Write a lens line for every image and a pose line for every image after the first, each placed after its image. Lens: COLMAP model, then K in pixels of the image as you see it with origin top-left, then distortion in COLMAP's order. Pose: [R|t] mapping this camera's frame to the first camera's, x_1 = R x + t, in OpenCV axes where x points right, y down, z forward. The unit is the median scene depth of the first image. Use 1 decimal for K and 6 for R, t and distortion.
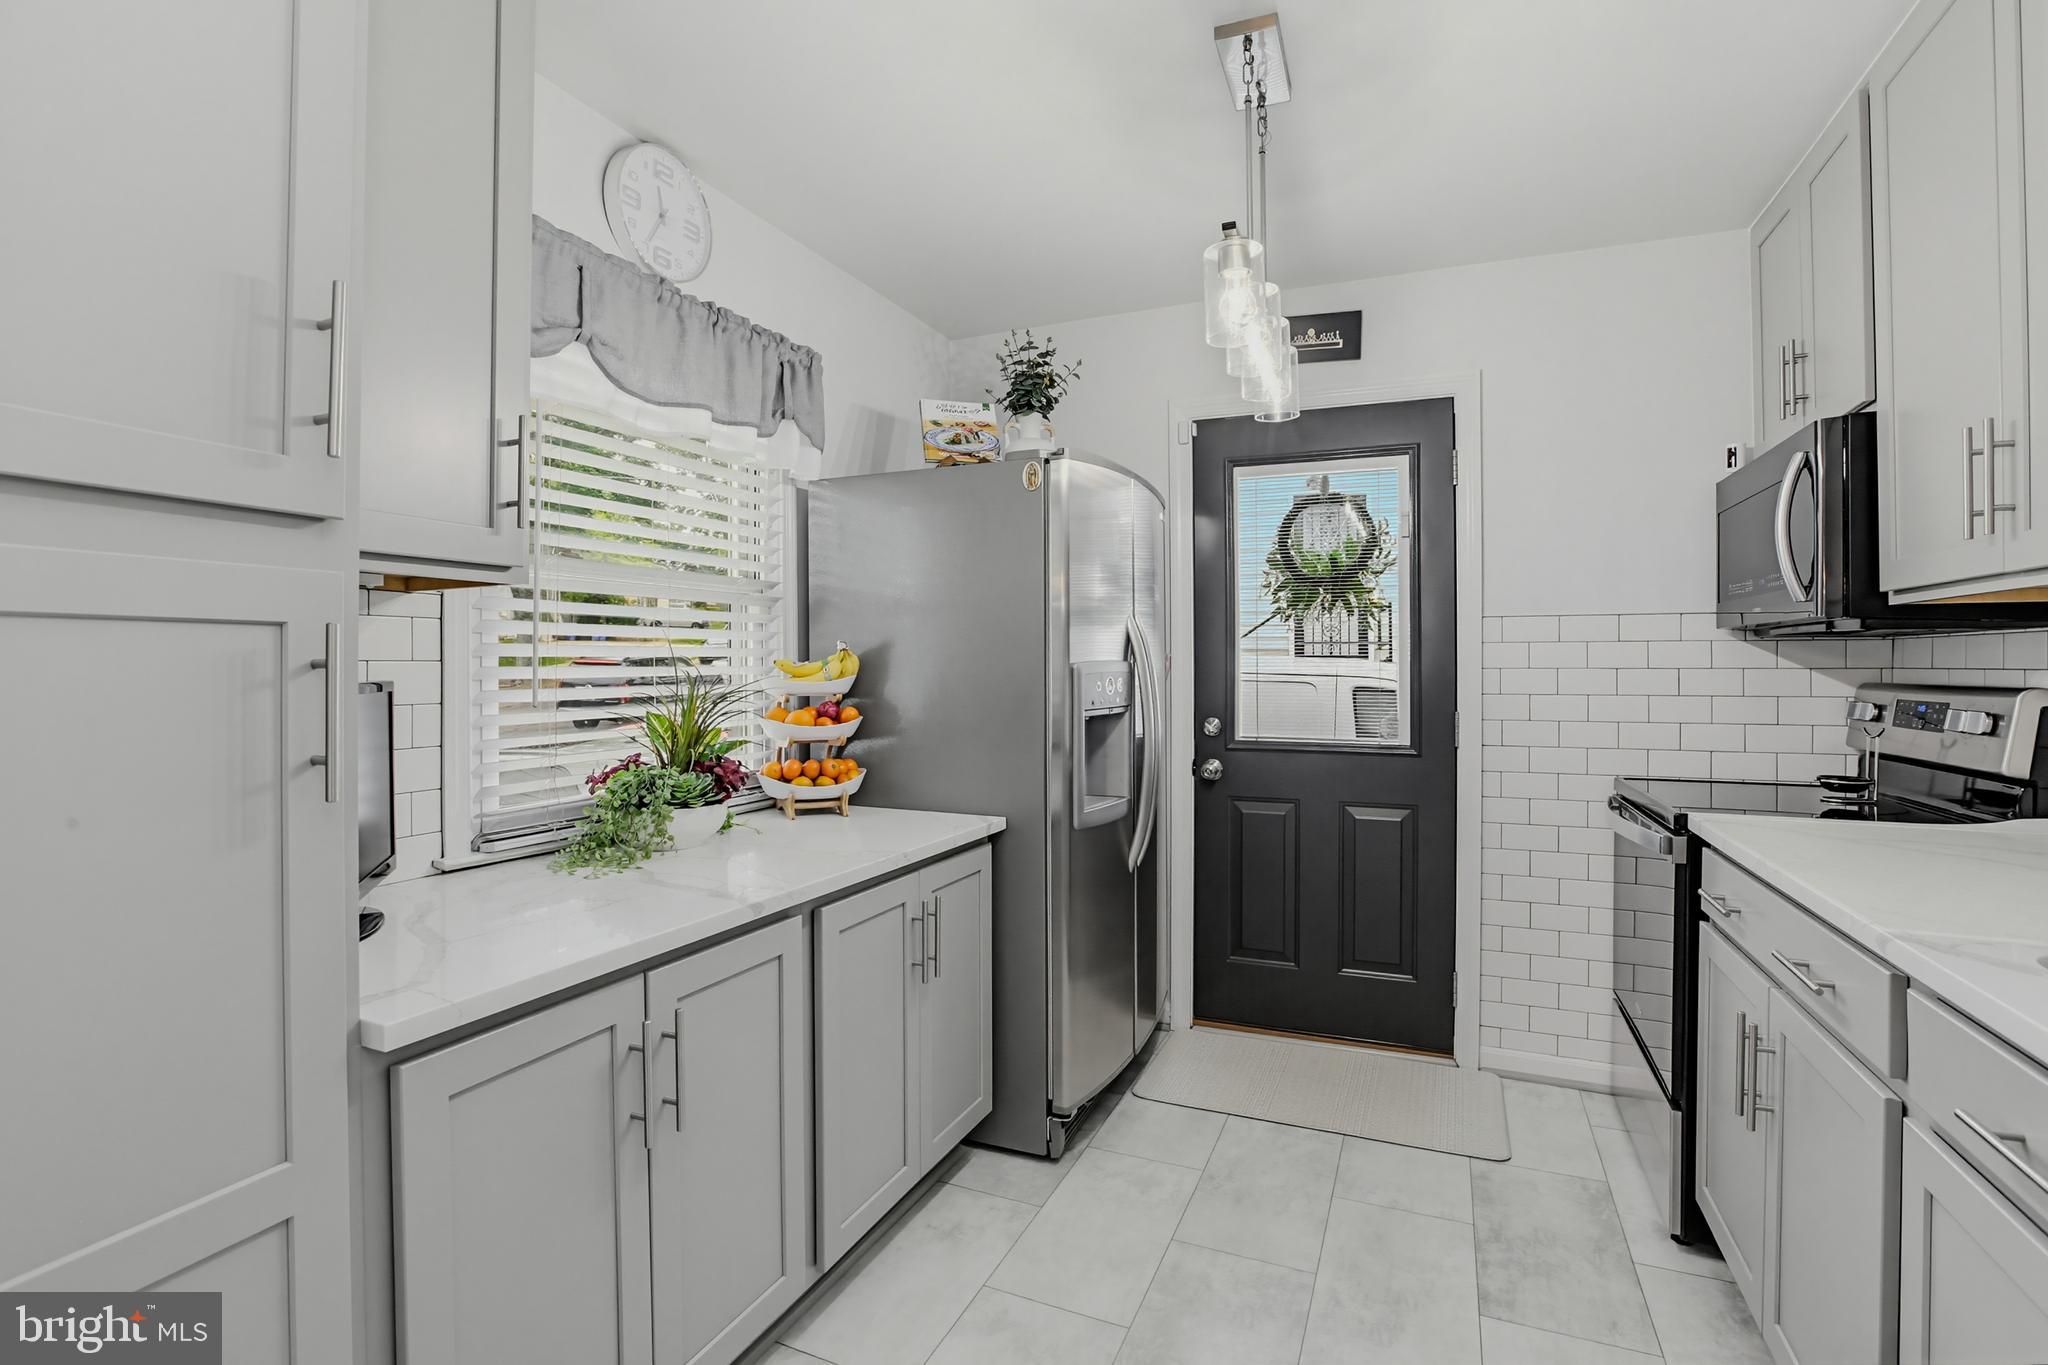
lens RADIAL K [[958.3, 0, 1024.6], [0, 958.3, 660.2], [0, 0, 1]] dist [-0.054317, 0.029556]
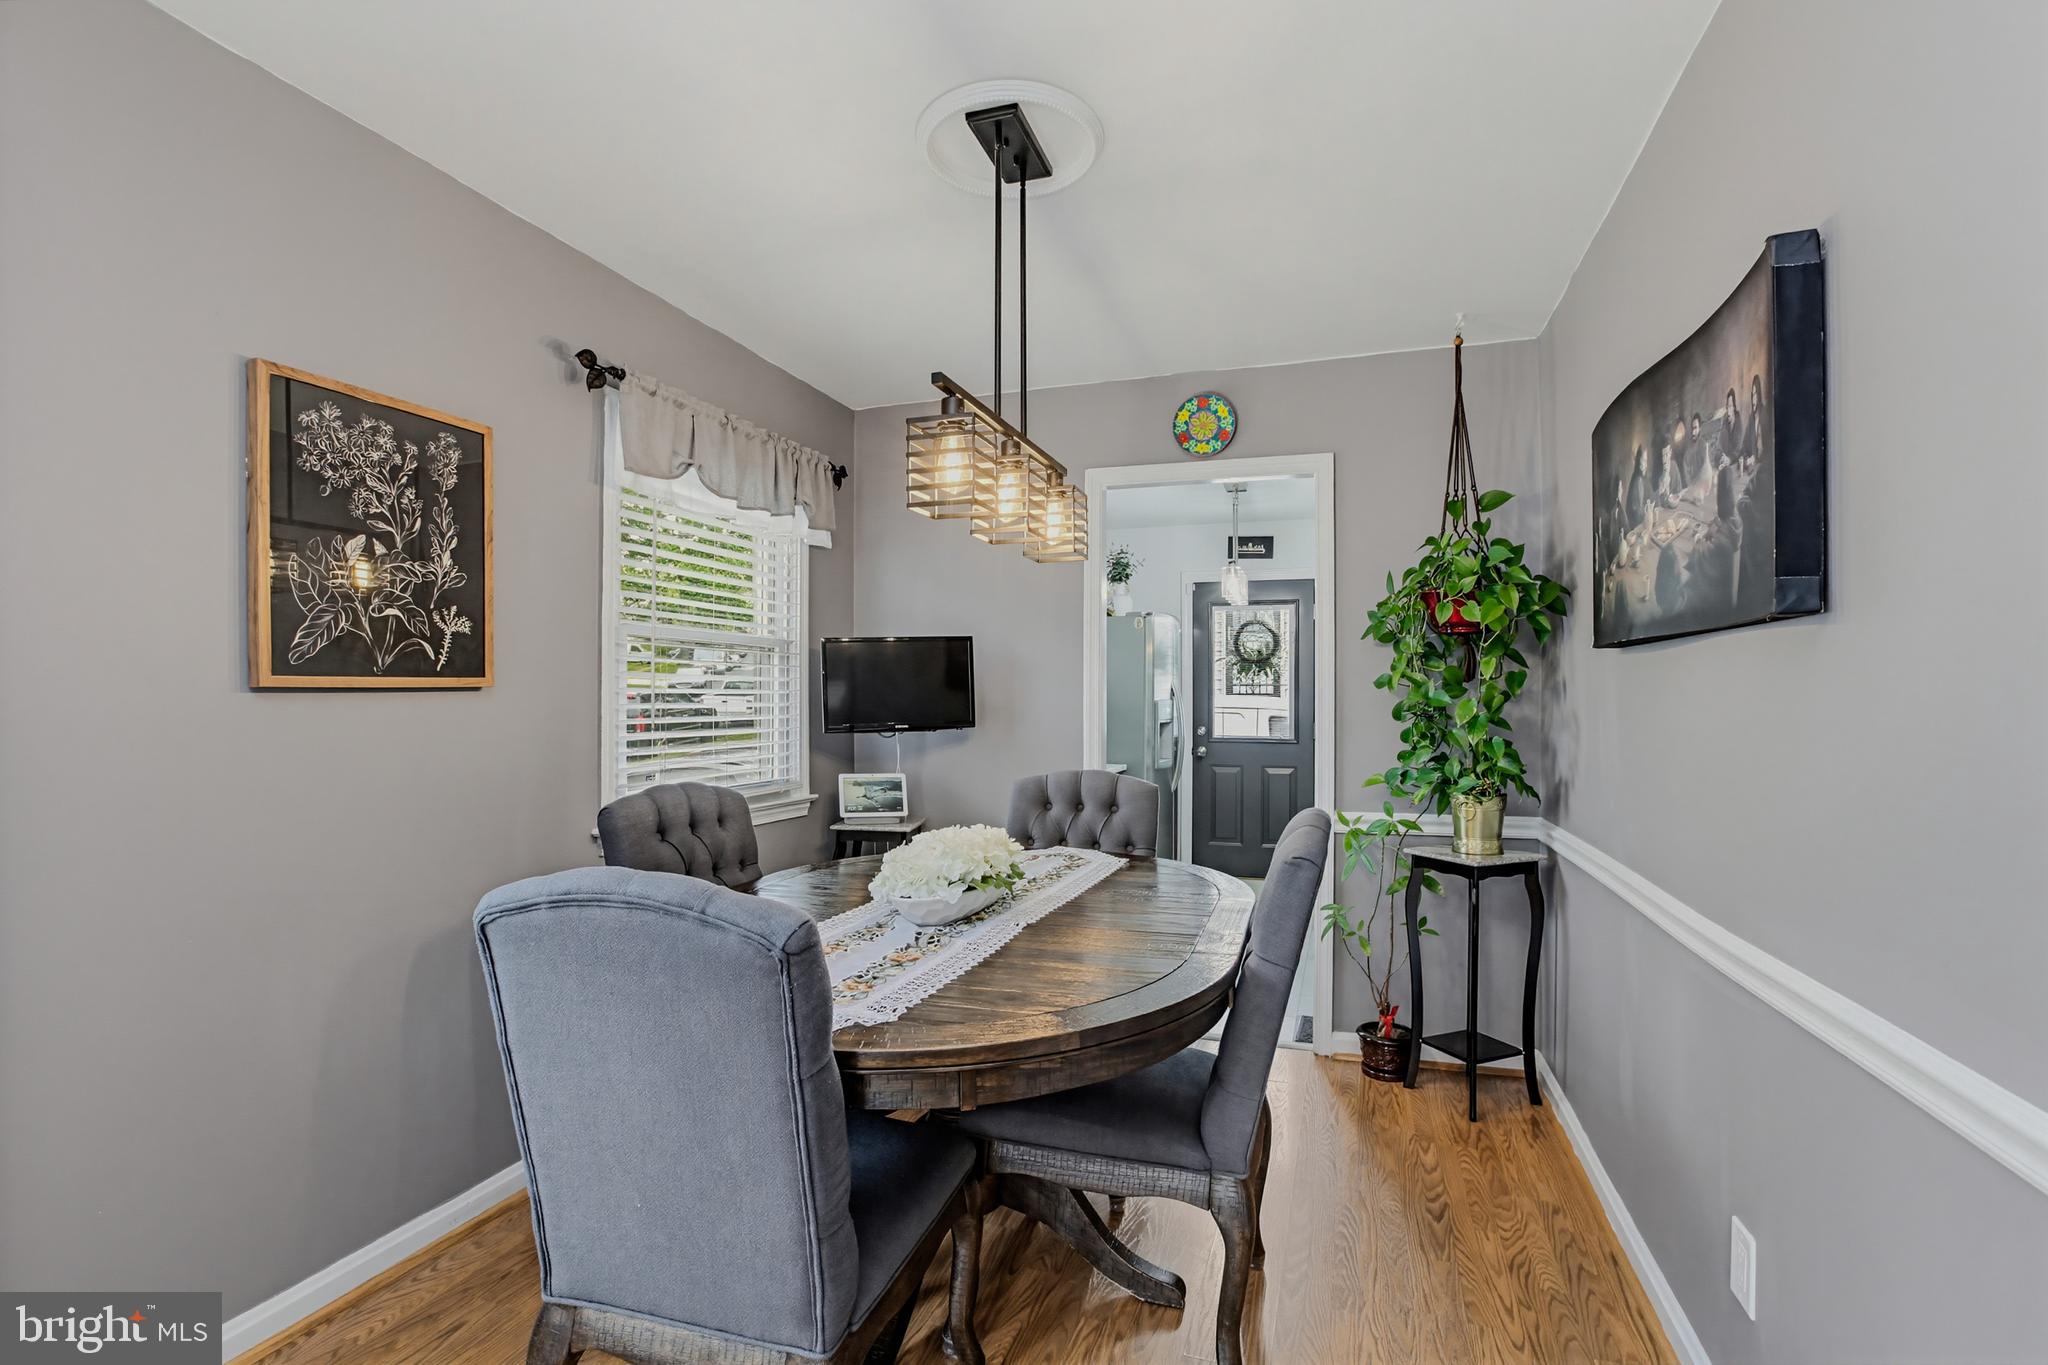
lens RADIAL K [[966.2, 0, 1024.0], [0, 966.2, 682.5], [0, 0, 1]] dist [-0.046810, 0.024771]
pose [[0.996605, 0.006801, 0.082052, -0.456994], [-0.005746, 0.999898, -0.013093, -0.007042], [-0.082133, 0.012577, 0.996542, -1.338330]]
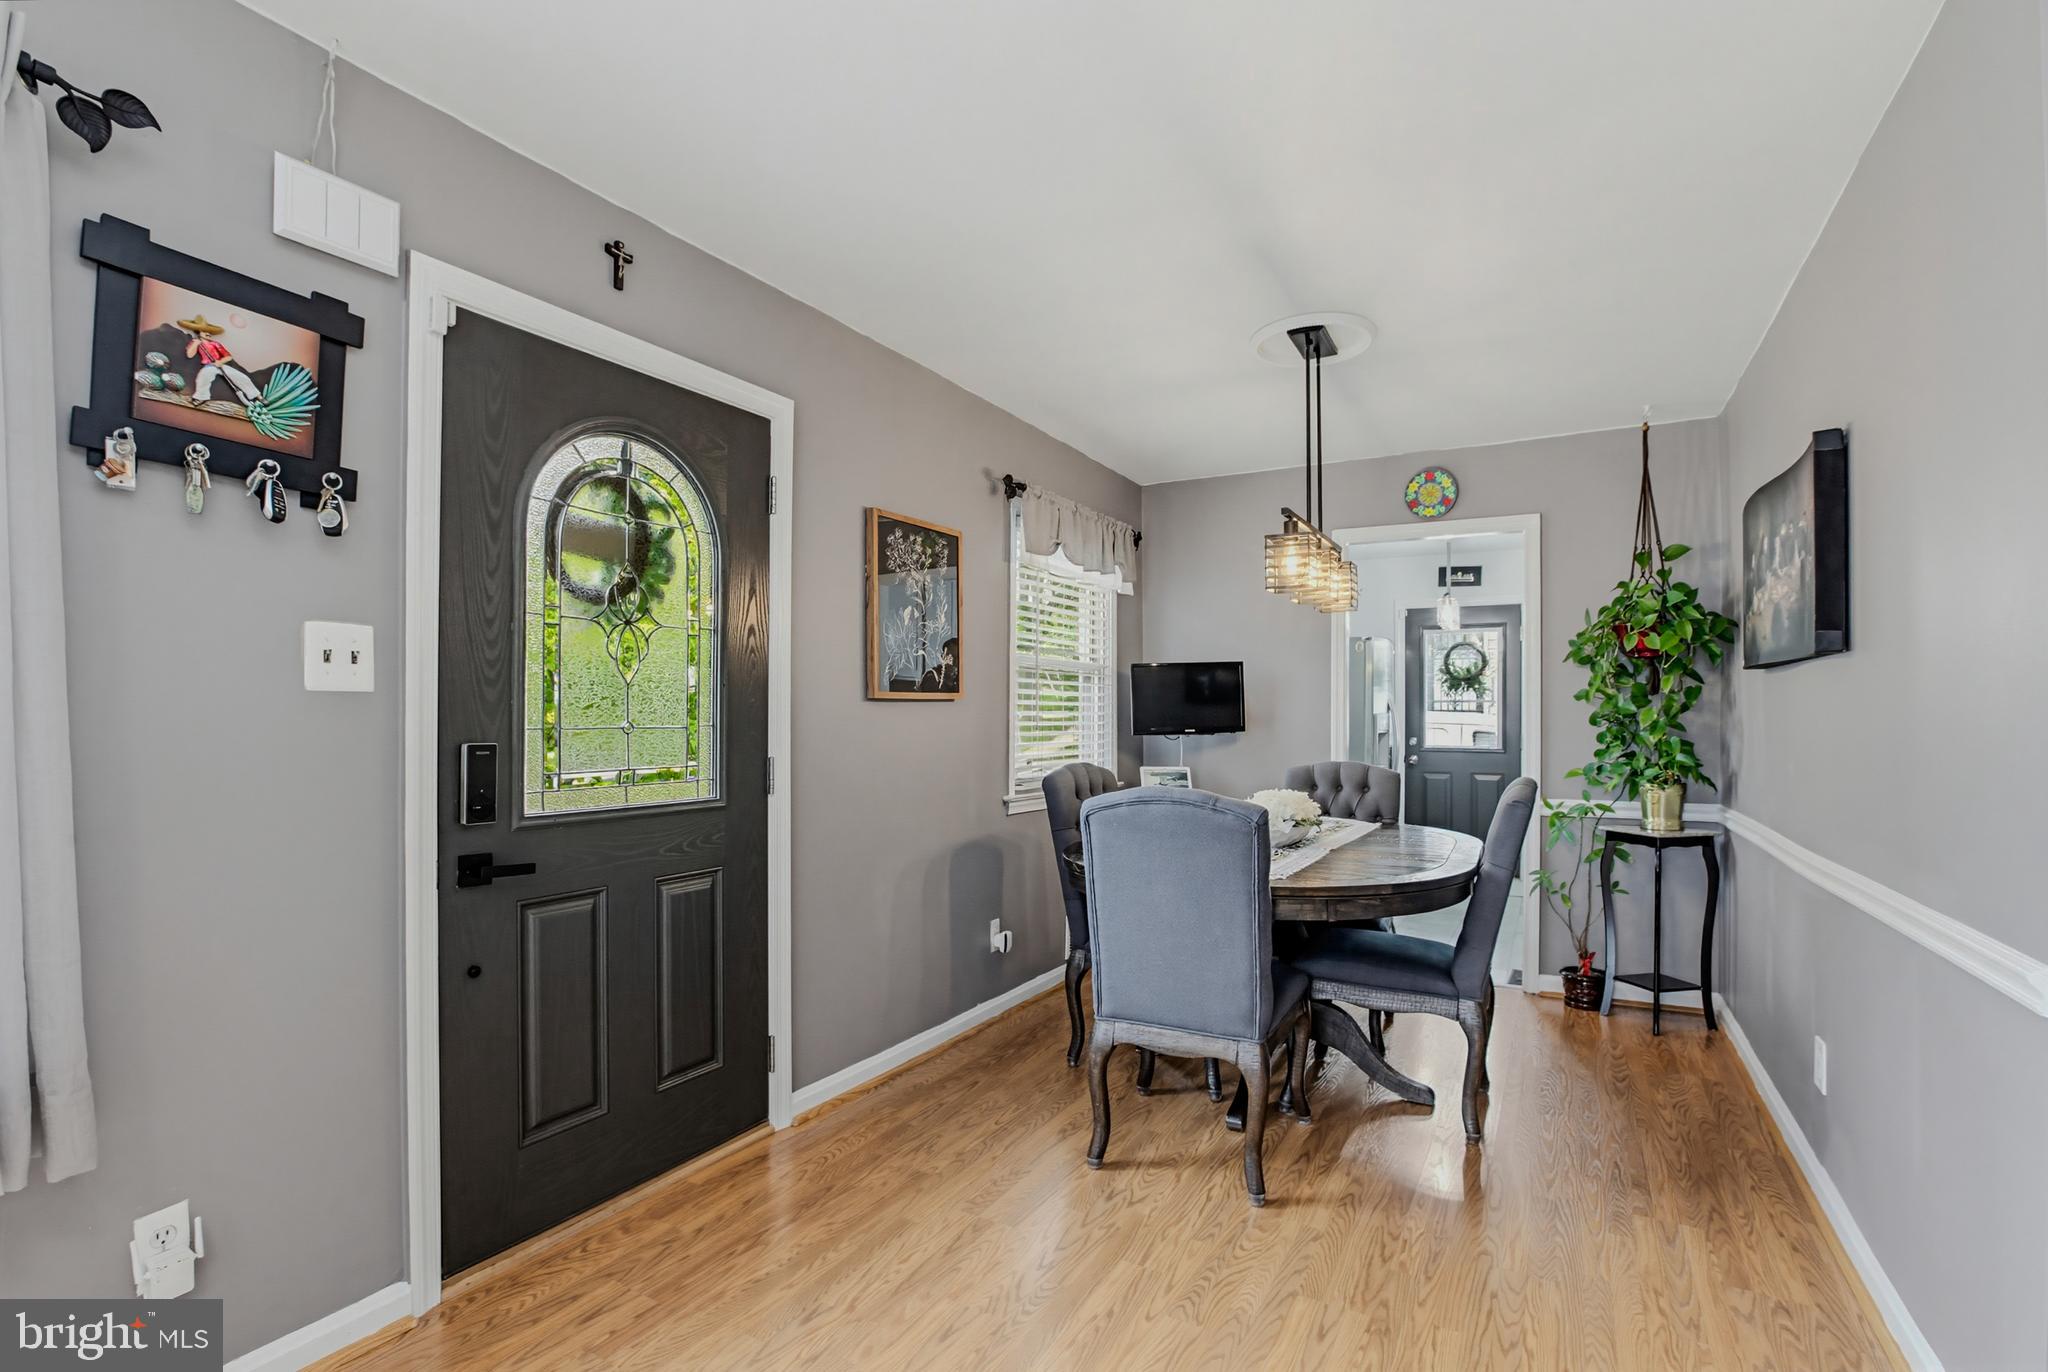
lens RADIAL K [[979.7, 0, 1018.7], [0, 979.7, 703.8], [0, 0, 1]] dist [-0.041527, 0.020966]
pose [[0.994978, 0.005764, -0.099928, -0.659886], [-0.006676, 0.999939, -0.008802, 0.007740], [0.099871, 0.009425, 0.994956, -1.828641]]
